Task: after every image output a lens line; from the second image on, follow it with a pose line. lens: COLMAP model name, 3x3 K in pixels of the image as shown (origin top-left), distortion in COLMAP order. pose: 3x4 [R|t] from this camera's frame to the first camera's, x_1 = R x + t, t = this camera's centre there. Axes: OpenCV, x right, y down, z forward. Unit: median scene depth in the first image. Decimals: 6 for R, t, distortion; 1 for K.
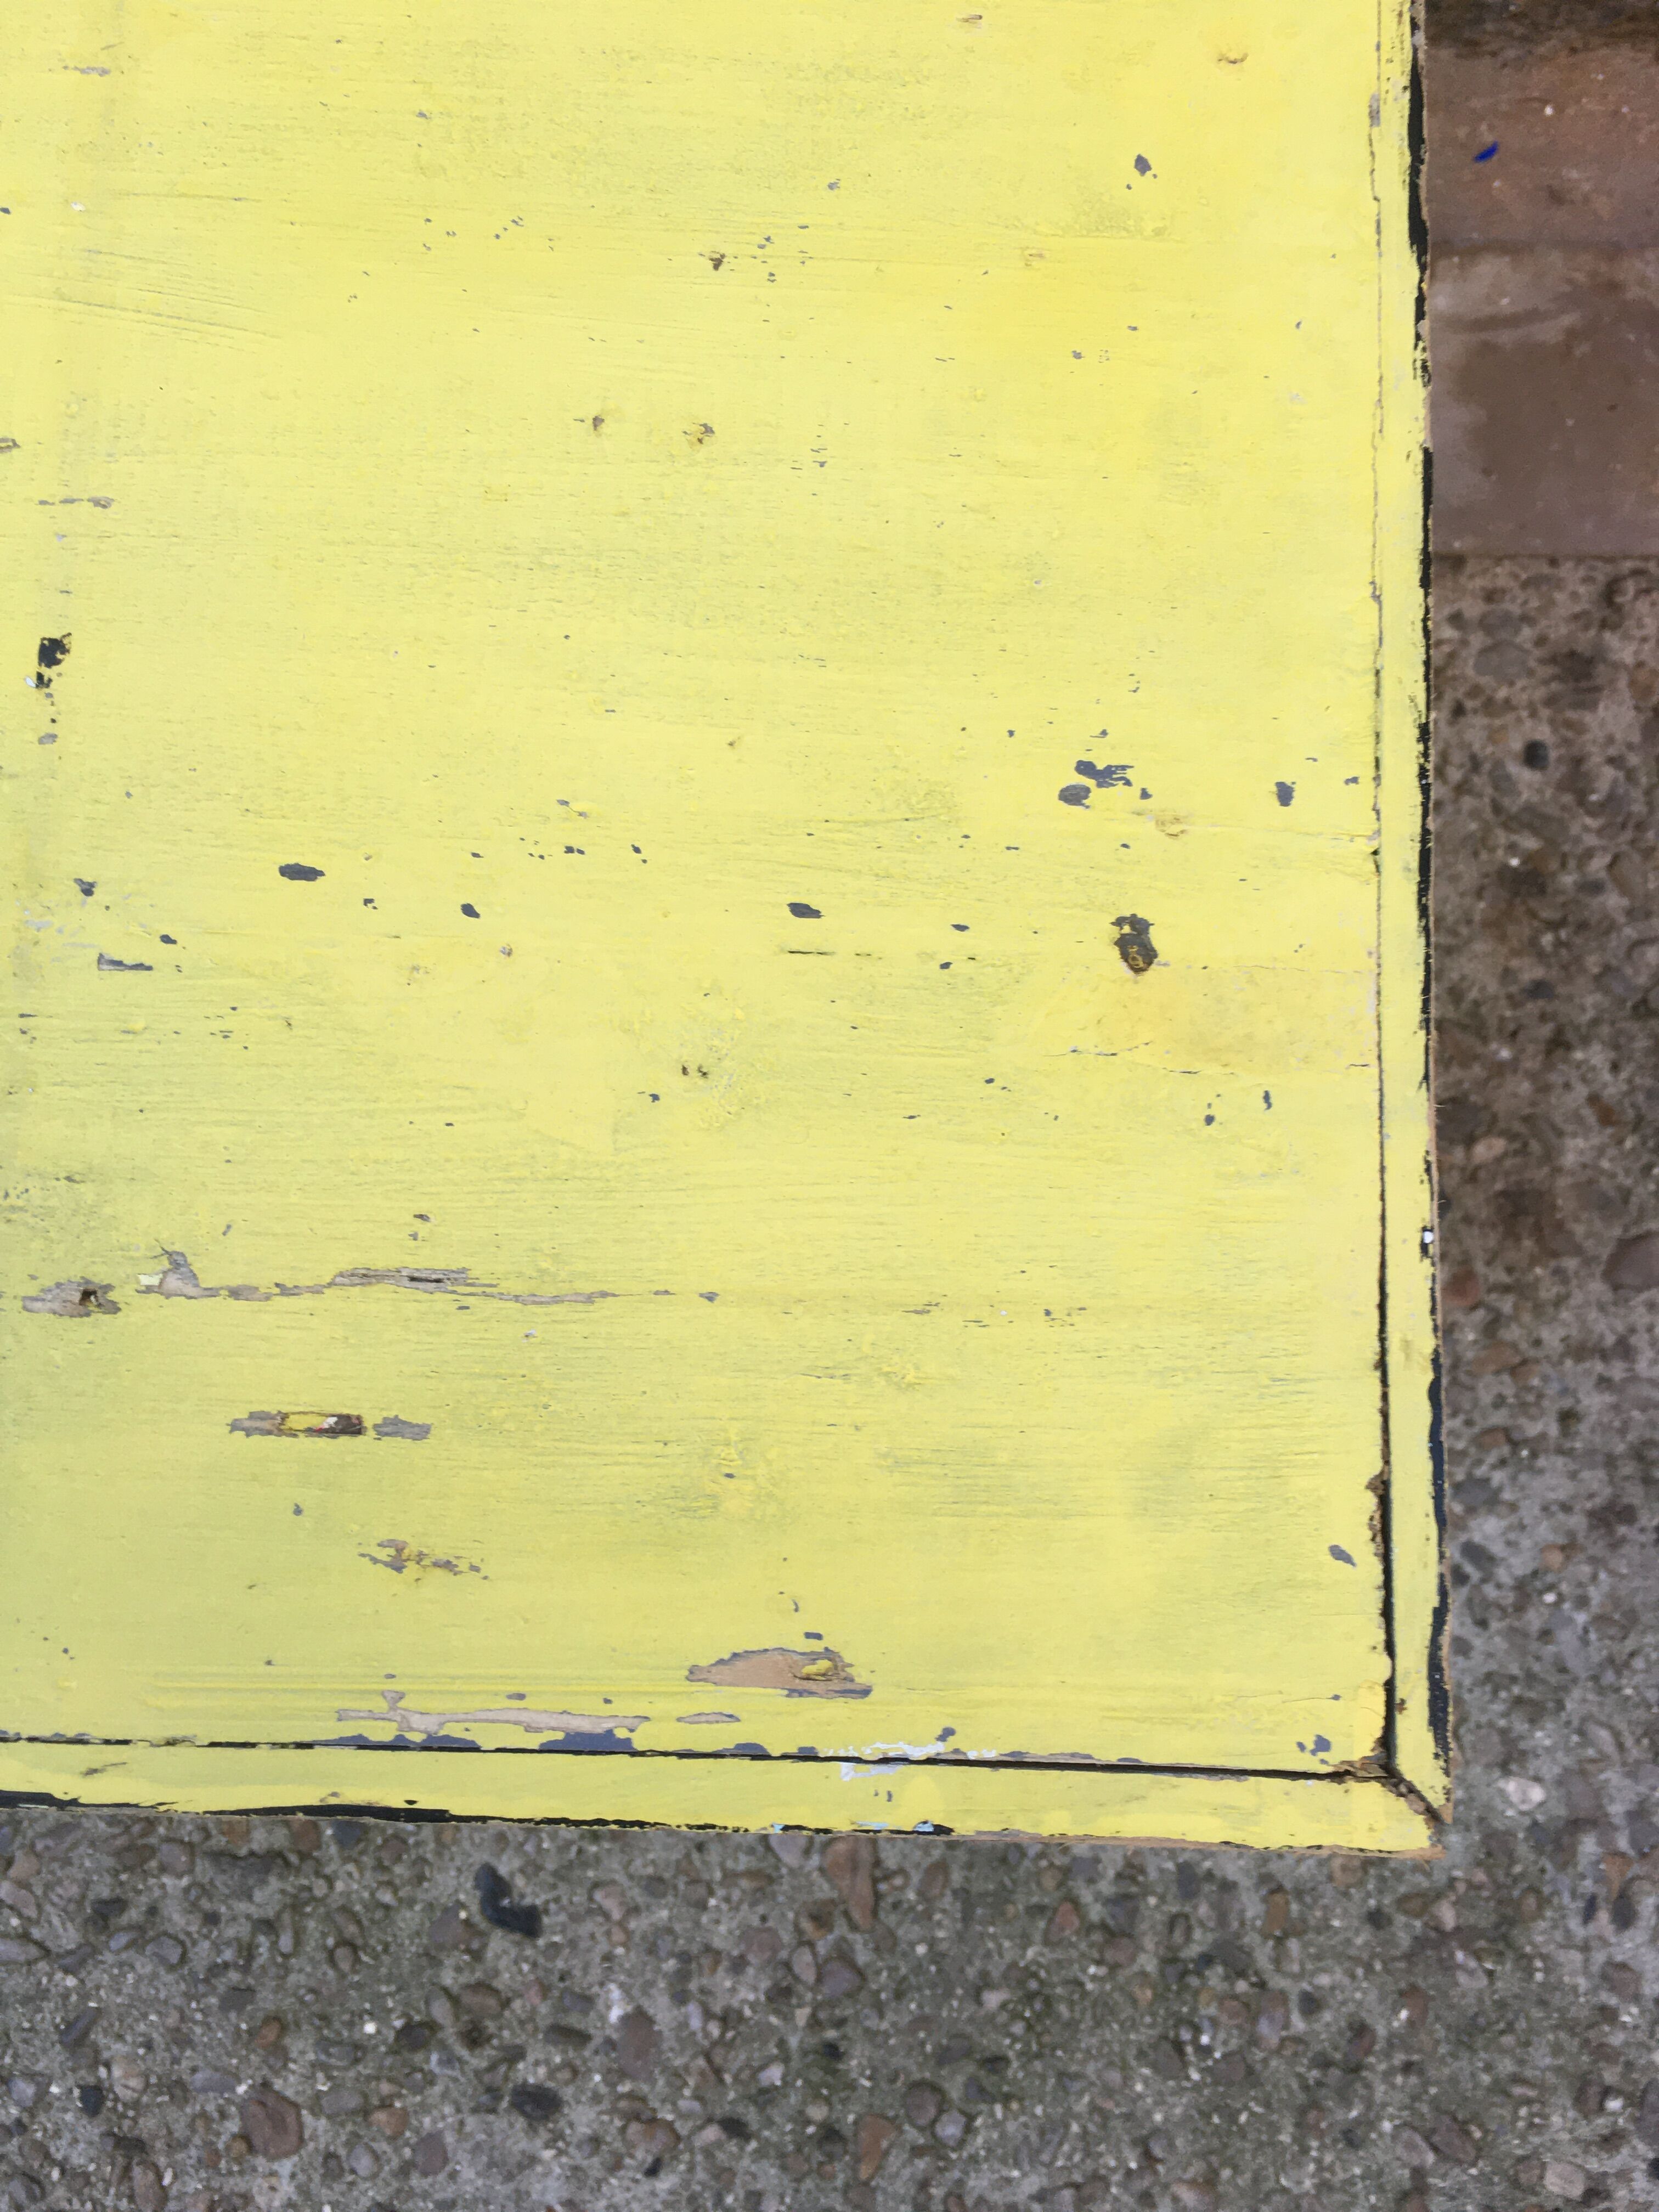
lens RADIAL K [[1906.2, 0, 823.7], [0, 1906.2, 1115.0], [0, 0, 1]] dist [0.079456, -0.128297]
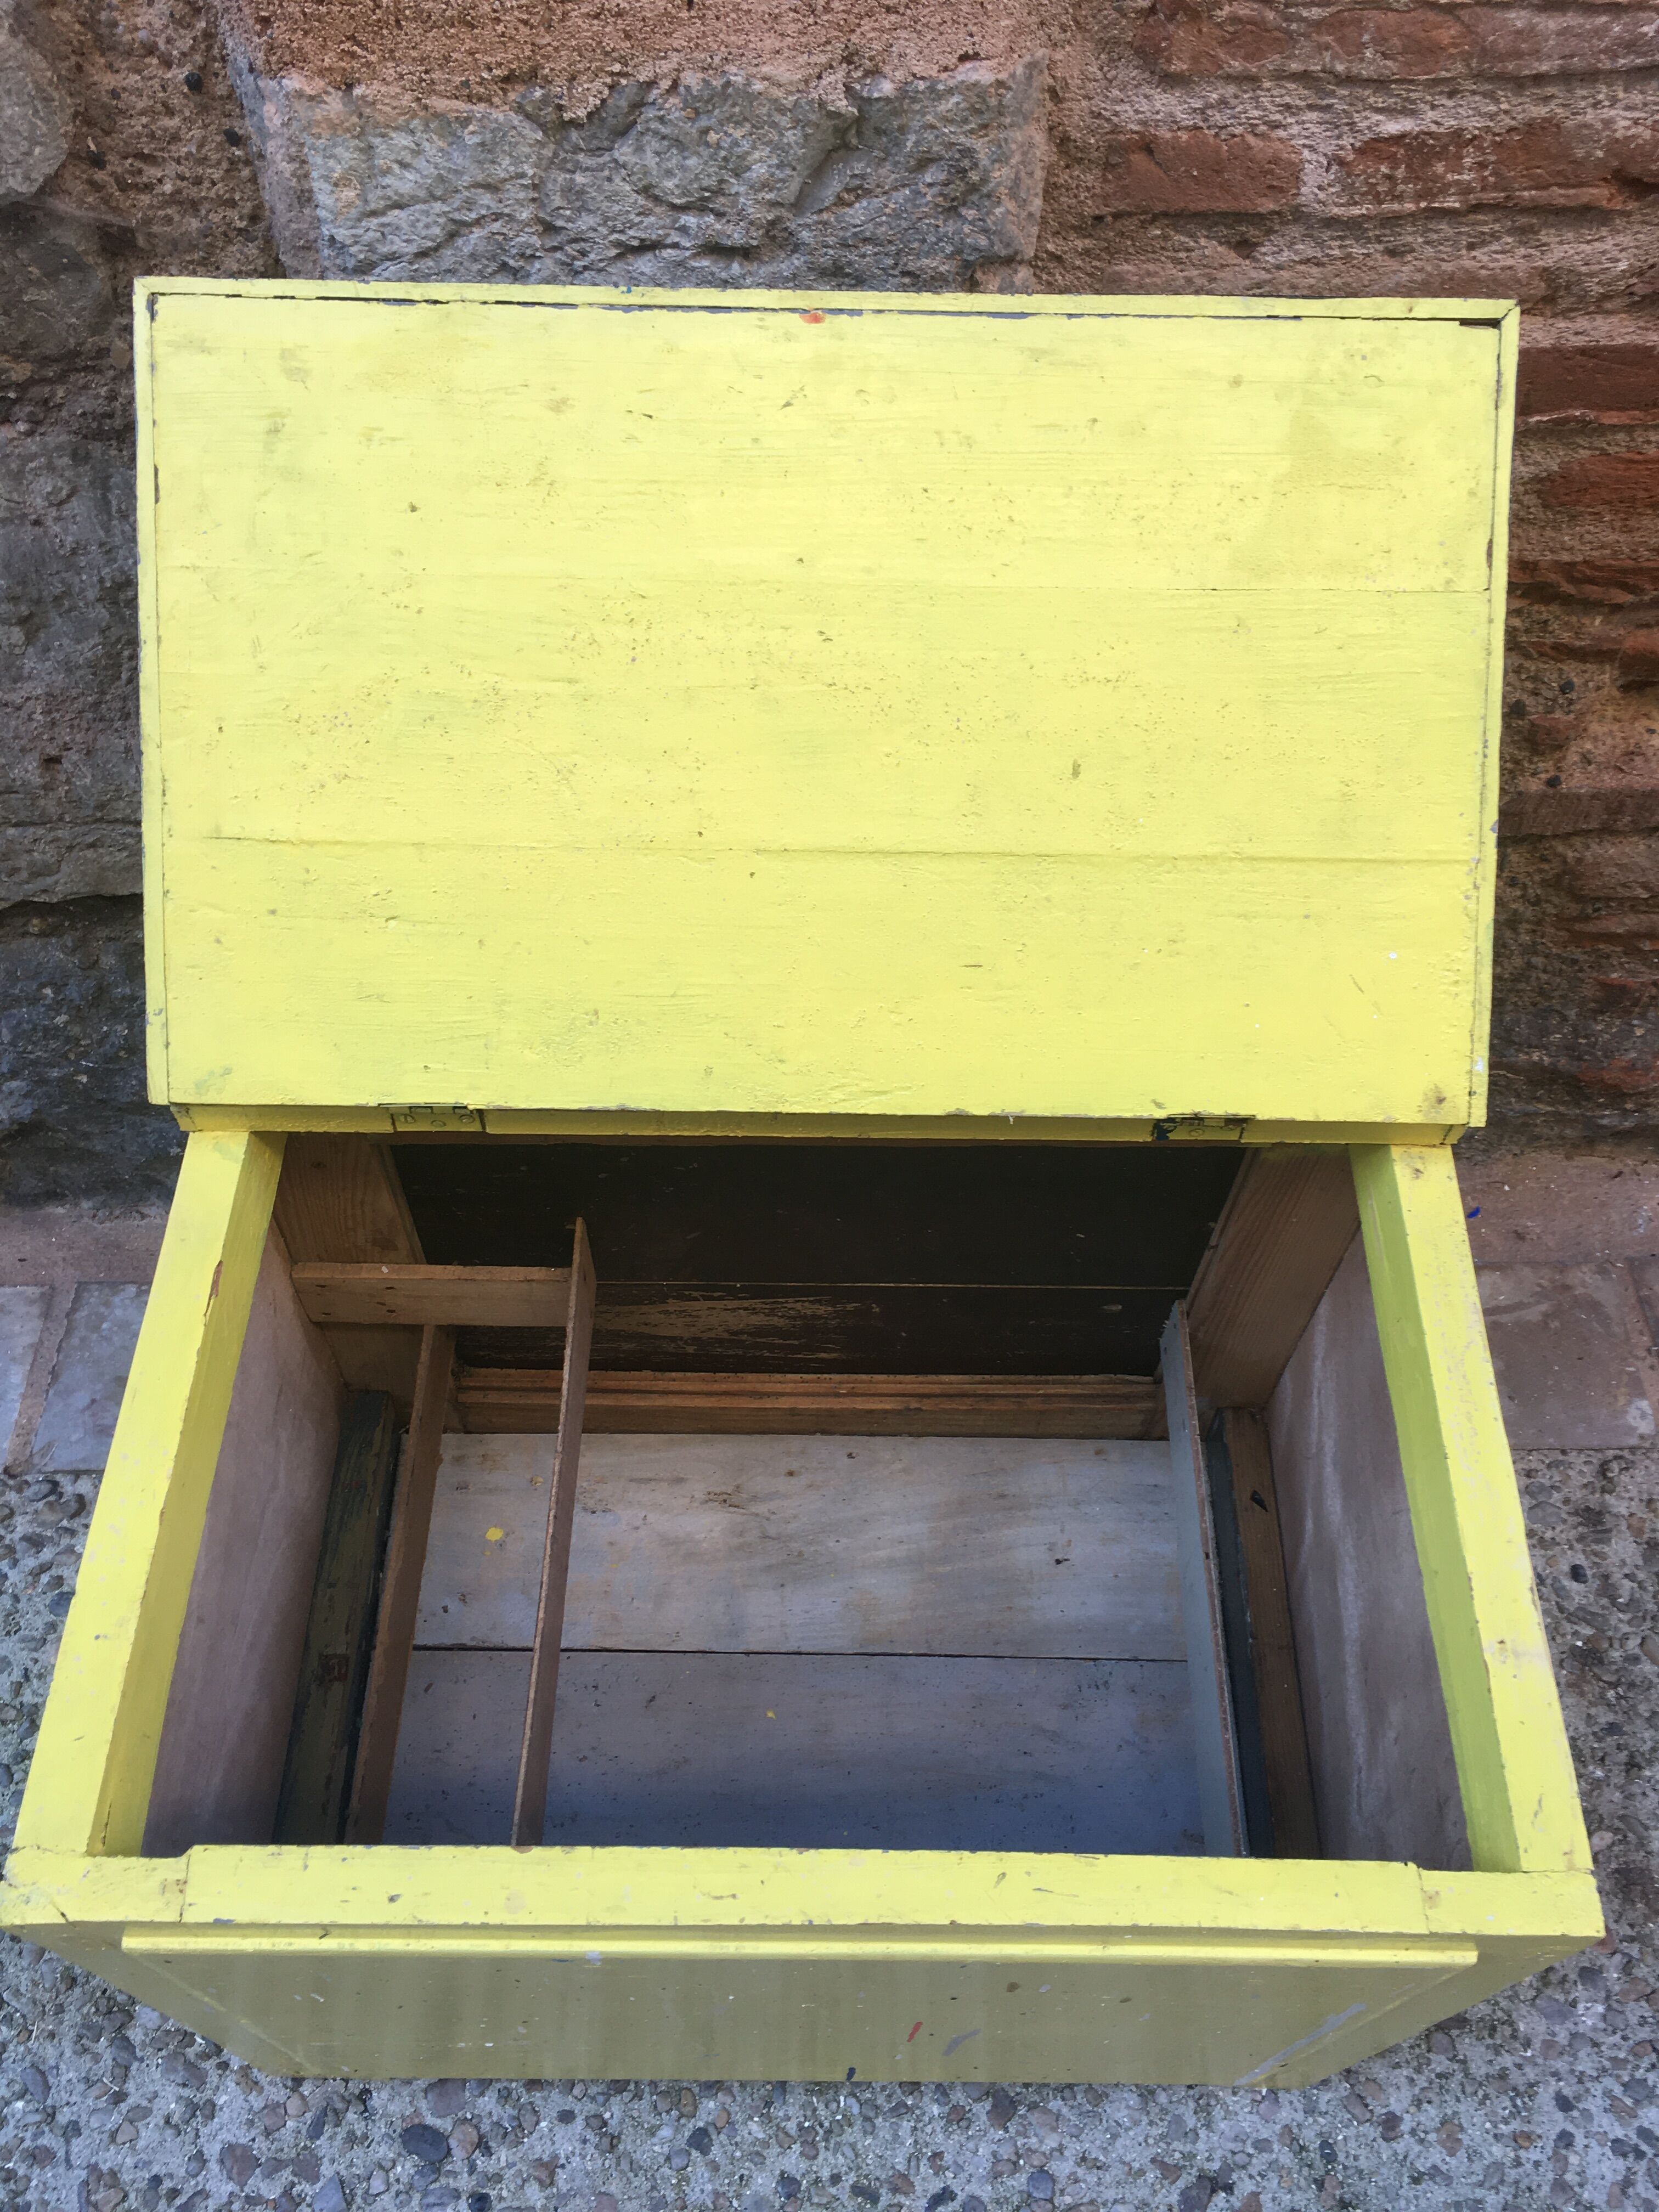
lens RADIAL K [[1906.2, 0, 817.0], [0, 1906.2, 1100.5], [0, 0, 1]] dist [0.079456, -0.128297]
pose [[0.999707, -0.022537, 0.008796, -0.284166], [0.024115, 0.899303, -0.436661, 0.152763], [0.001931, 0.436745, 0.899583, -0.647489]]
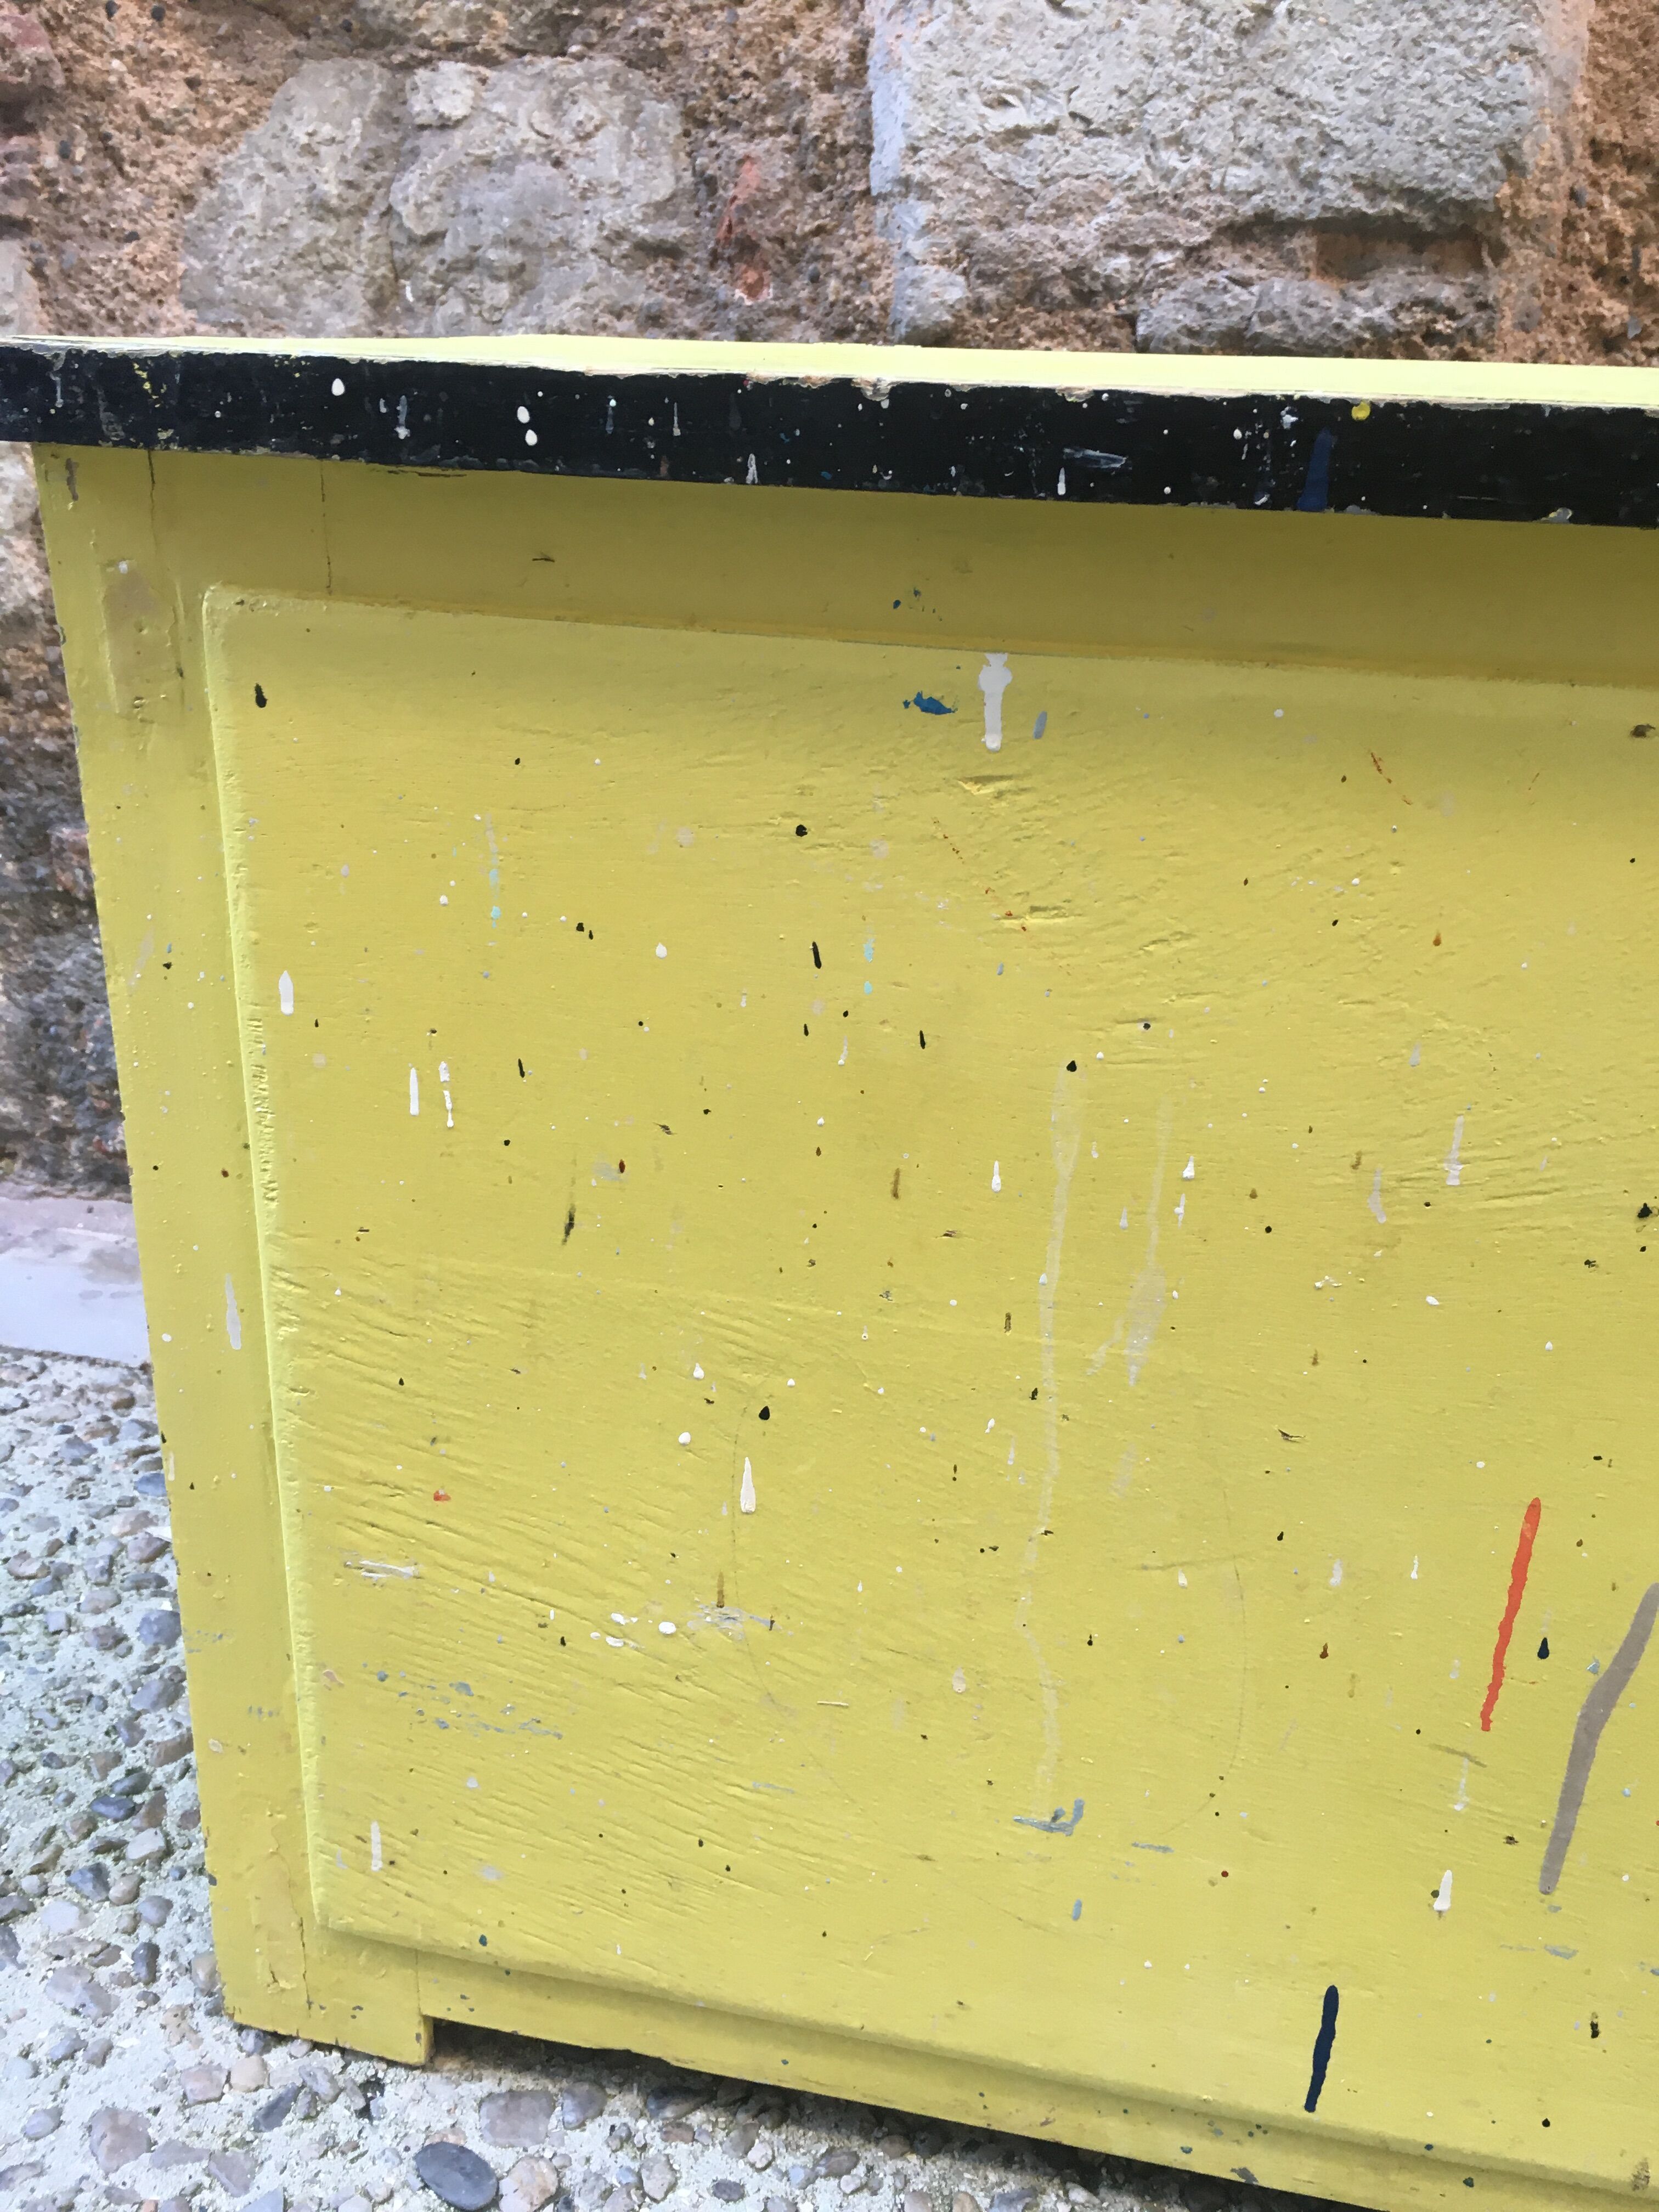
lens RADIAL K [[1906.2, 0, 821.5], [0, 1906.2, 1092.9], [0, 0, 1]] dist [0.079456, -0.128297]
pose [[0.983555, 0.072068, -0.165610, -0.350598], [-0.179529, 0.490339, -0.852841, 0.634118], [0.019743, 0.868547, 0.495213, 0.276101]]
